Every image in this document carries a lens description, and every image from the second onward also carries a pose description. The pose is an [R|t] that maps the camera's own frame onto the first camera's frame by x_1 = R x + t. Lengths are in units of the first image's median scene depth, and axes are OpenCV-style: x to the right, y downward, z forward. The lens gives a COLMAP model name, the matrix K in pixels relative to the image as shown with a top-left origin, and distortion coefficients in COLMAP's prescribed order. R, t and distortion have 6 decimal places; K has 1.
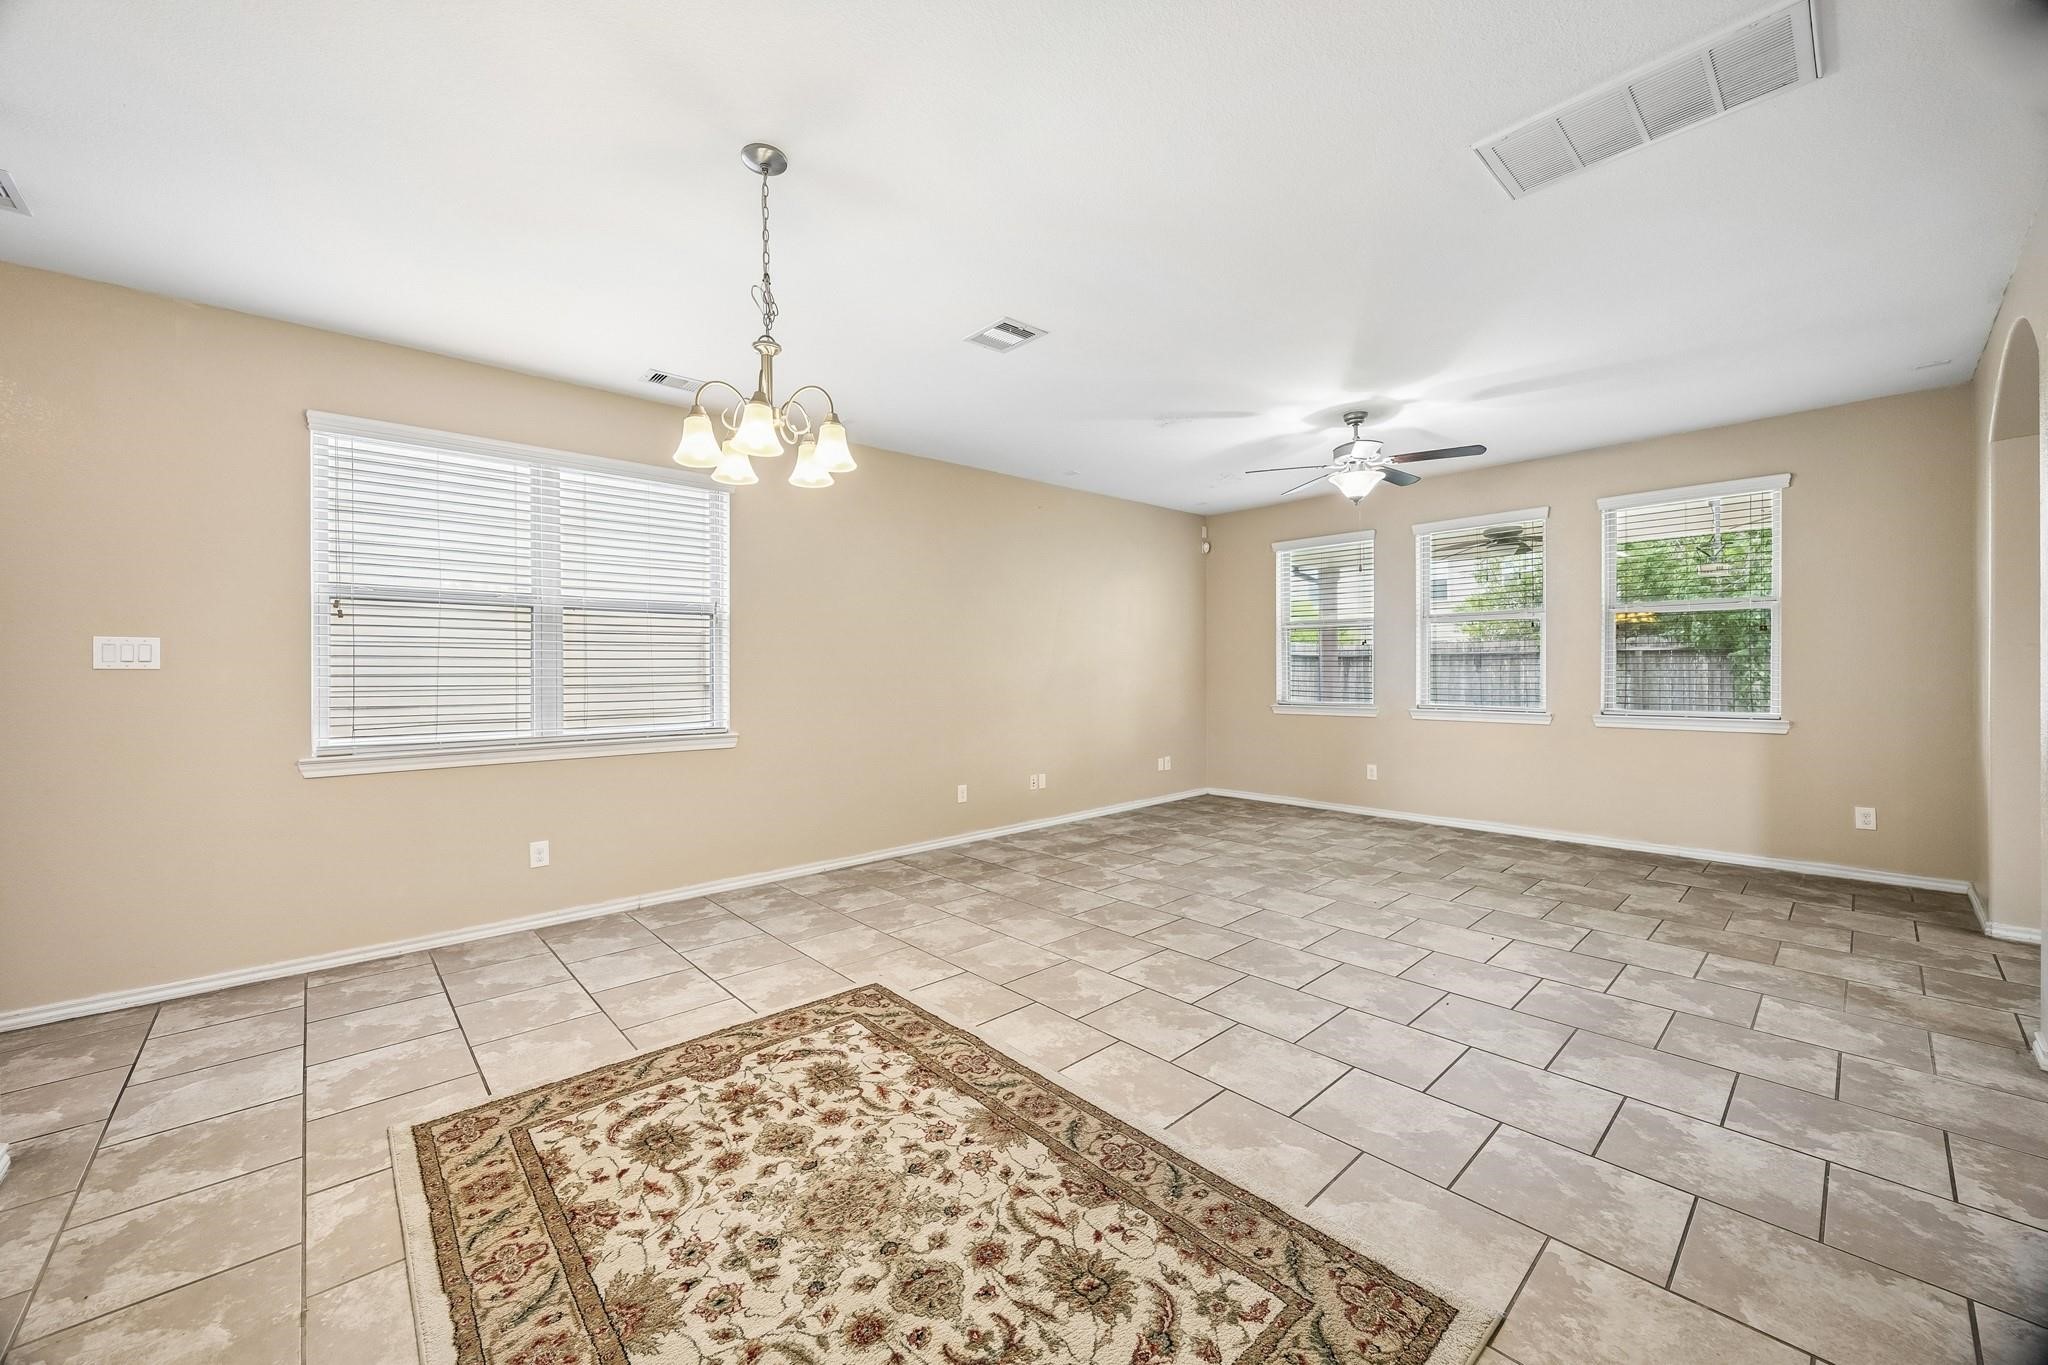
lens RADIAL K [[776.2, 0, 1002.3], [0, 776.2, 670.6], [0, 0, 1]] dist [0.009608, -0.000253]
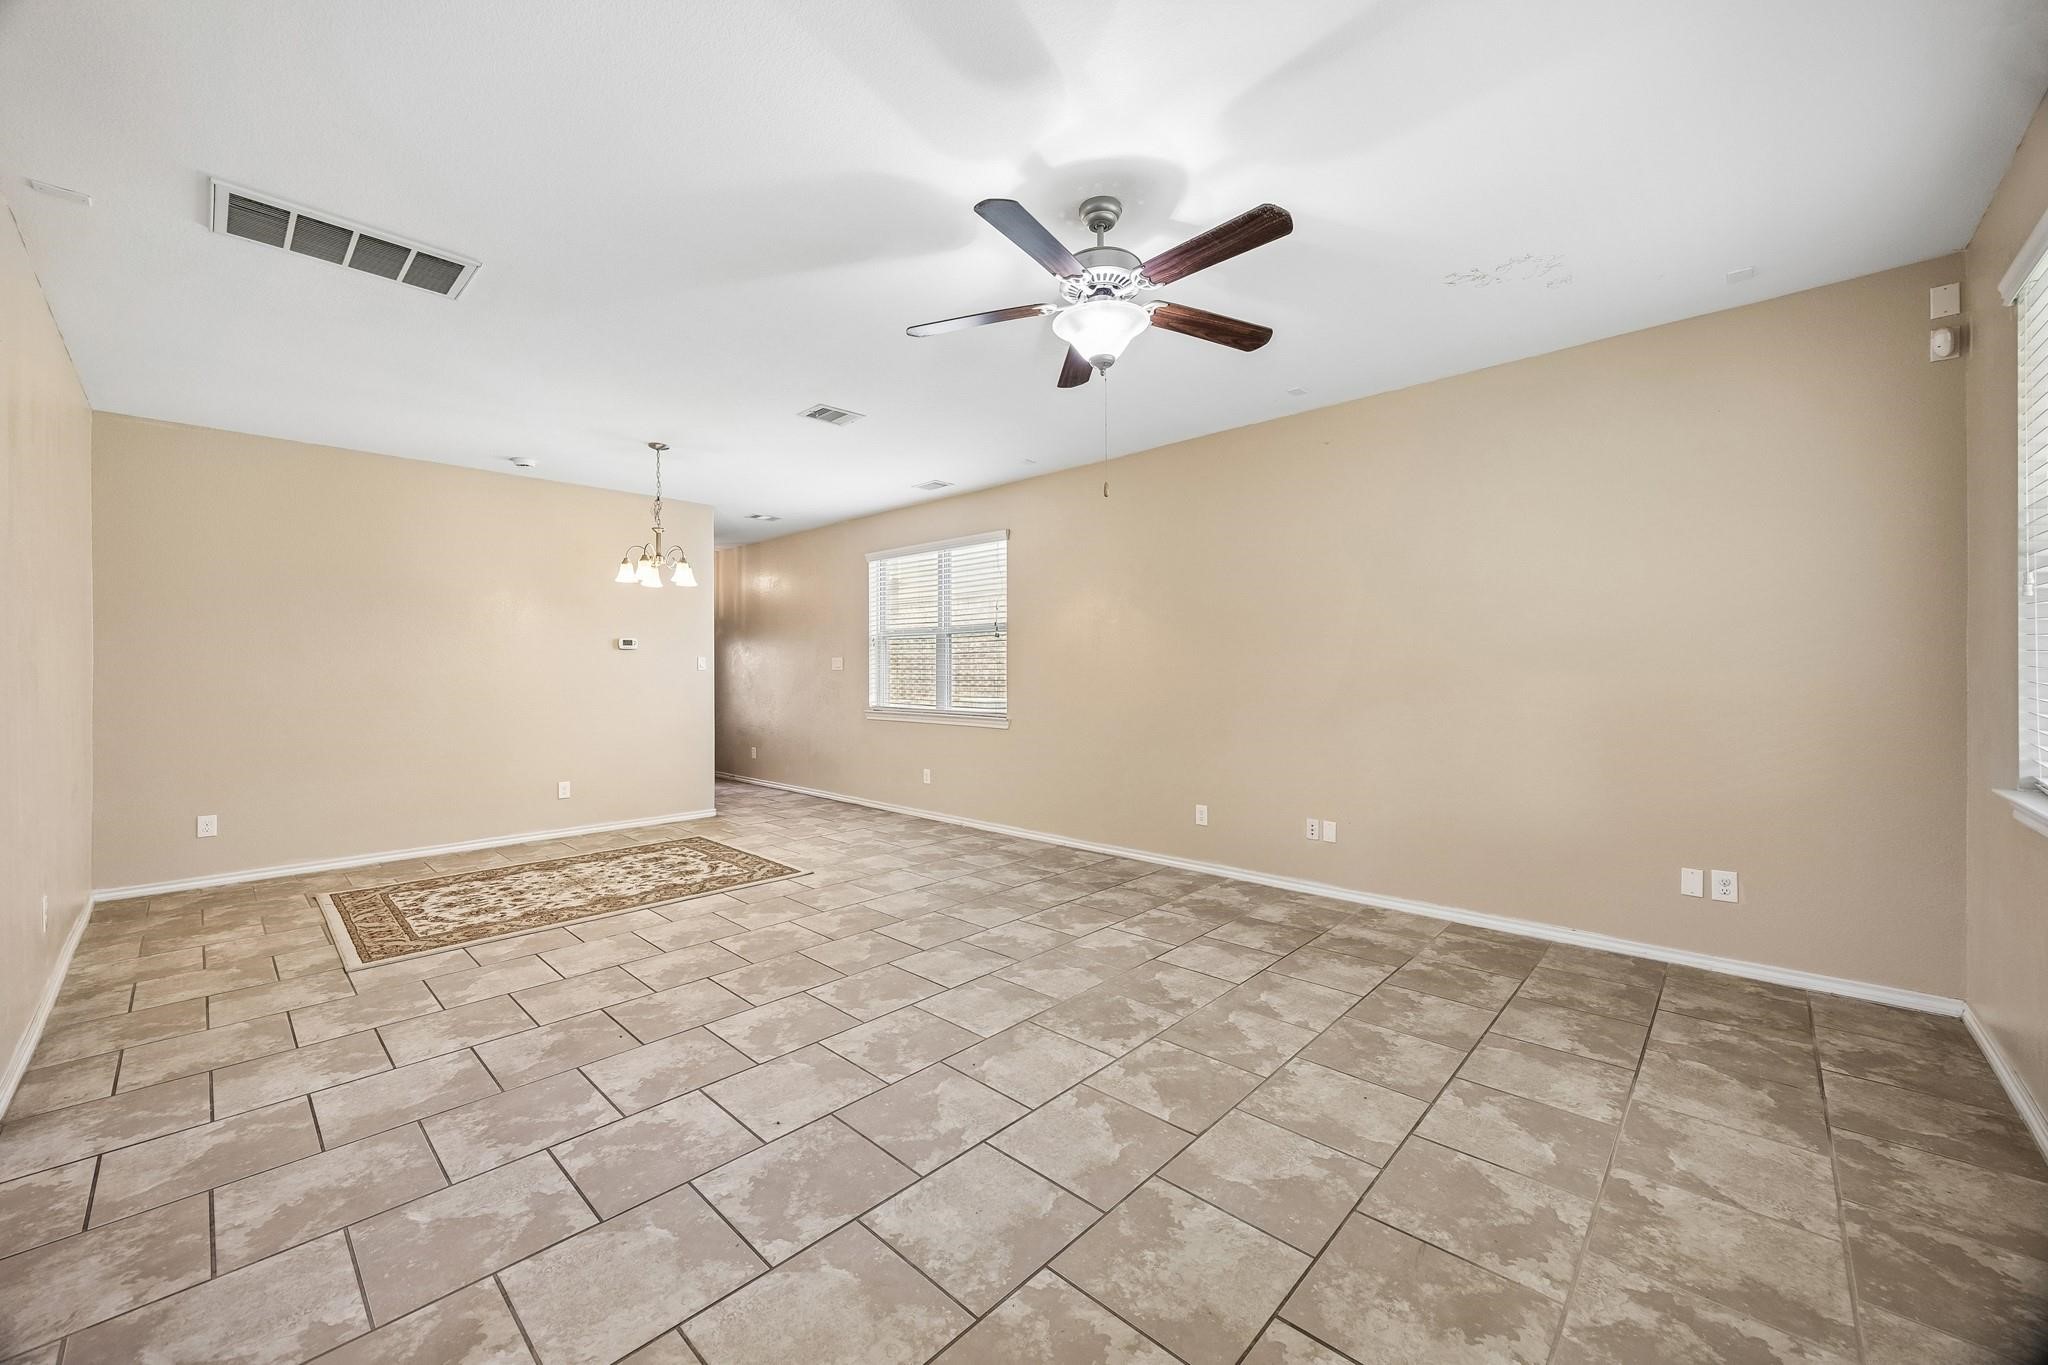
lens RADIAL K [[777.1, 0, 1023.5], [0, 777.1, 663.2], [0, 0, 1]] dist [-0.000790, 0.000016]
pose [[0.082767, -0.006265, -0.996549, 1.294392], [-0.002764, 0.999975, -0.006516, -0.008036], [0.996565, 0.003294, 0.082748, 1.183567]]
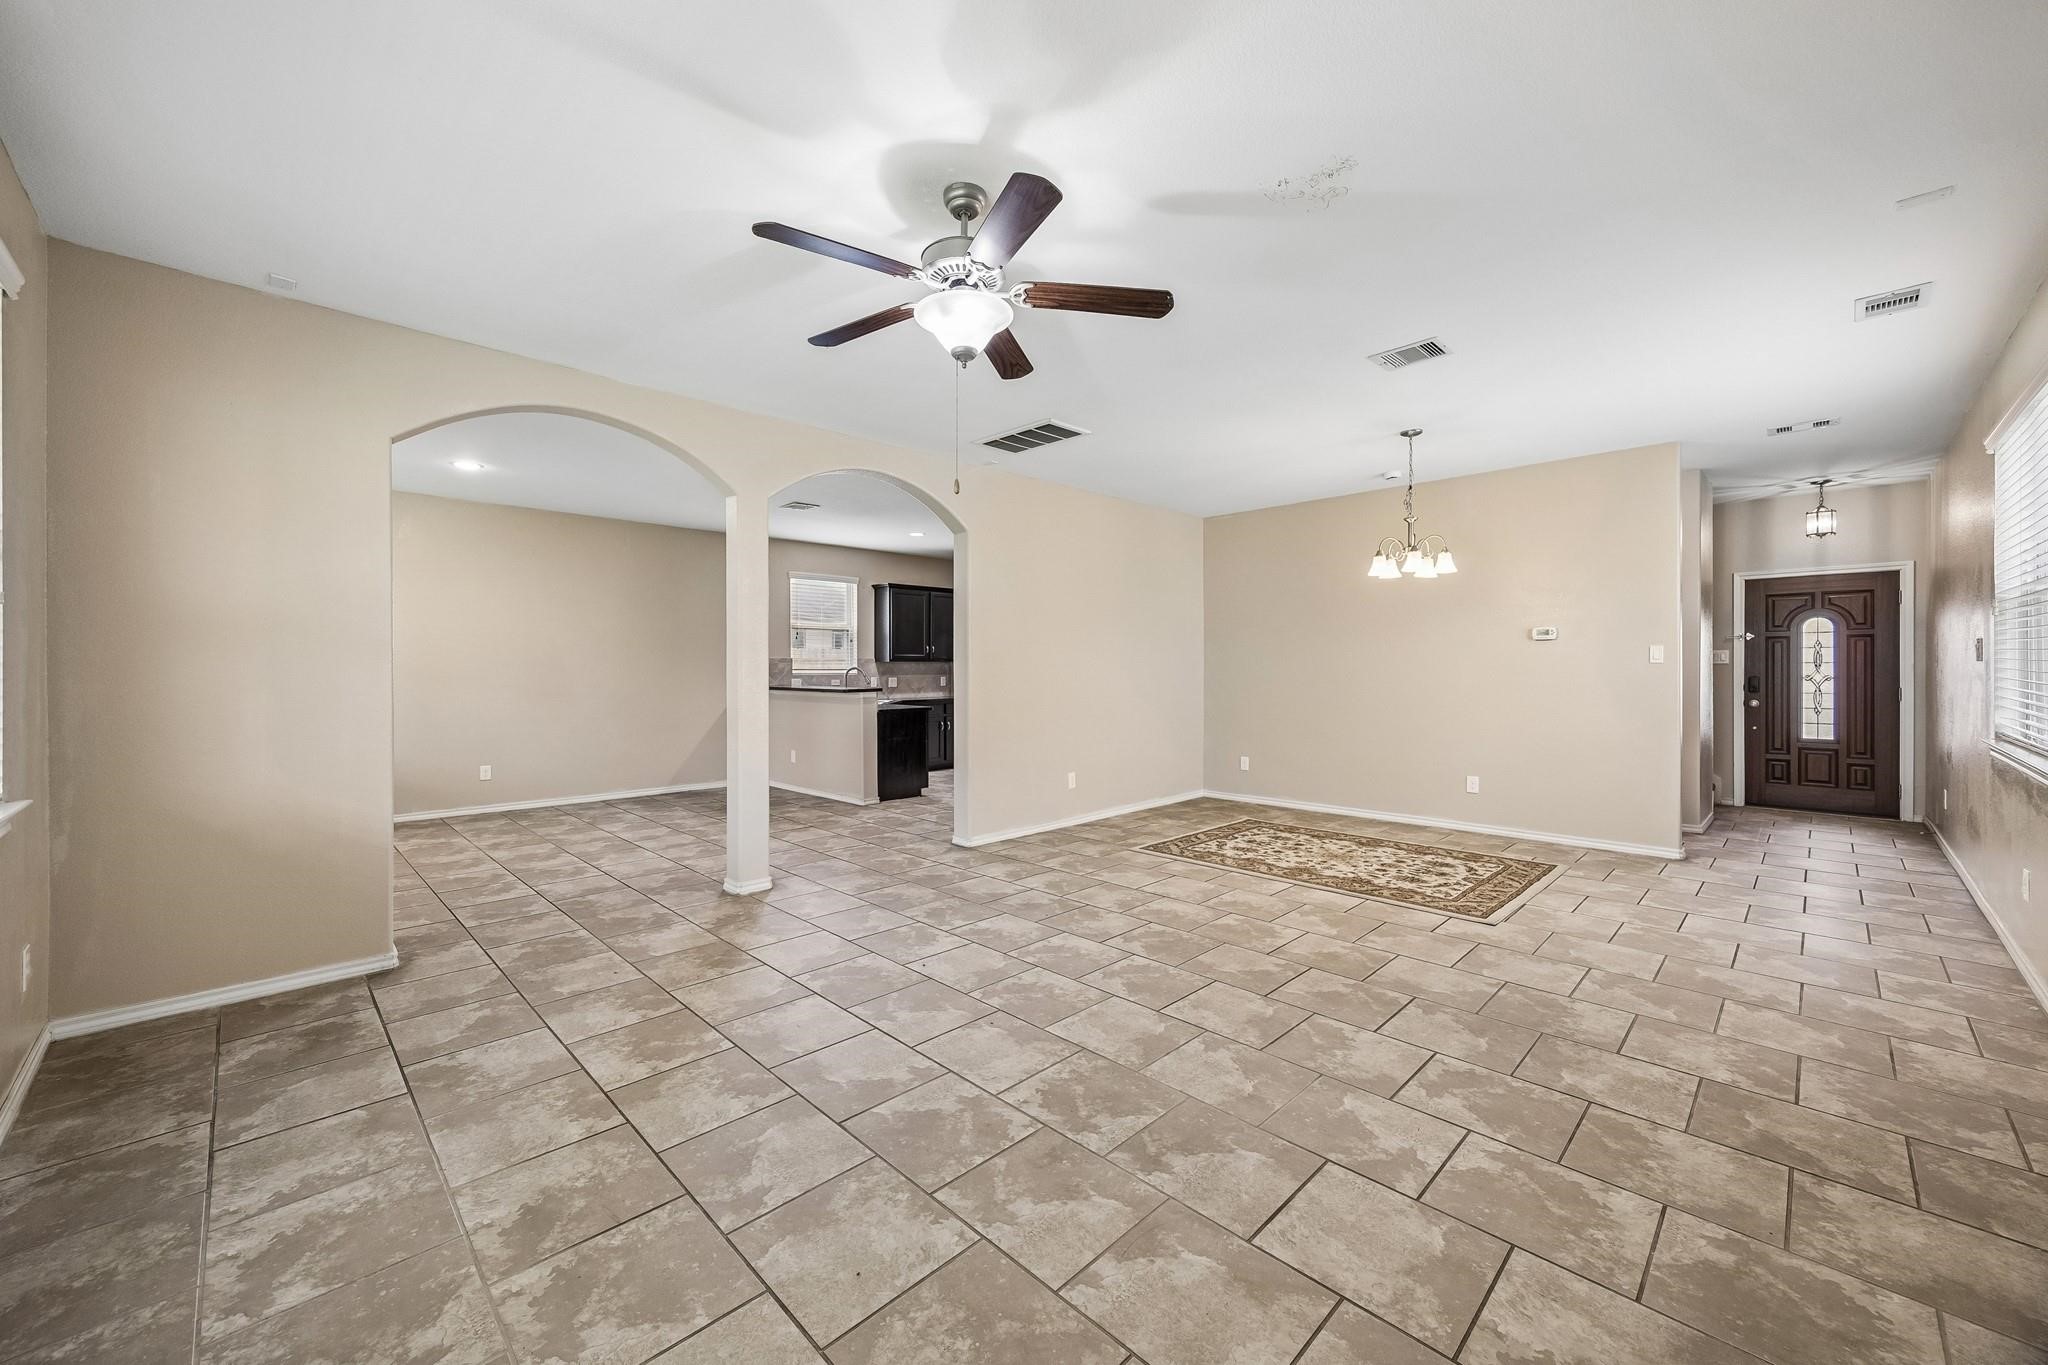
lens RADIAL K [[776.2, 0, 1002.3], [0, 776.2, 670.6], [0, 0, 1]] dist [0.009608, -0.000253]
pose [[-0.999270, 0.008398, -0.037277, 0.589686], [0.008057, 0.999924, 0.009285, -0.013115], [0.037352, 0.008978, -0.999262, 1.997426]]
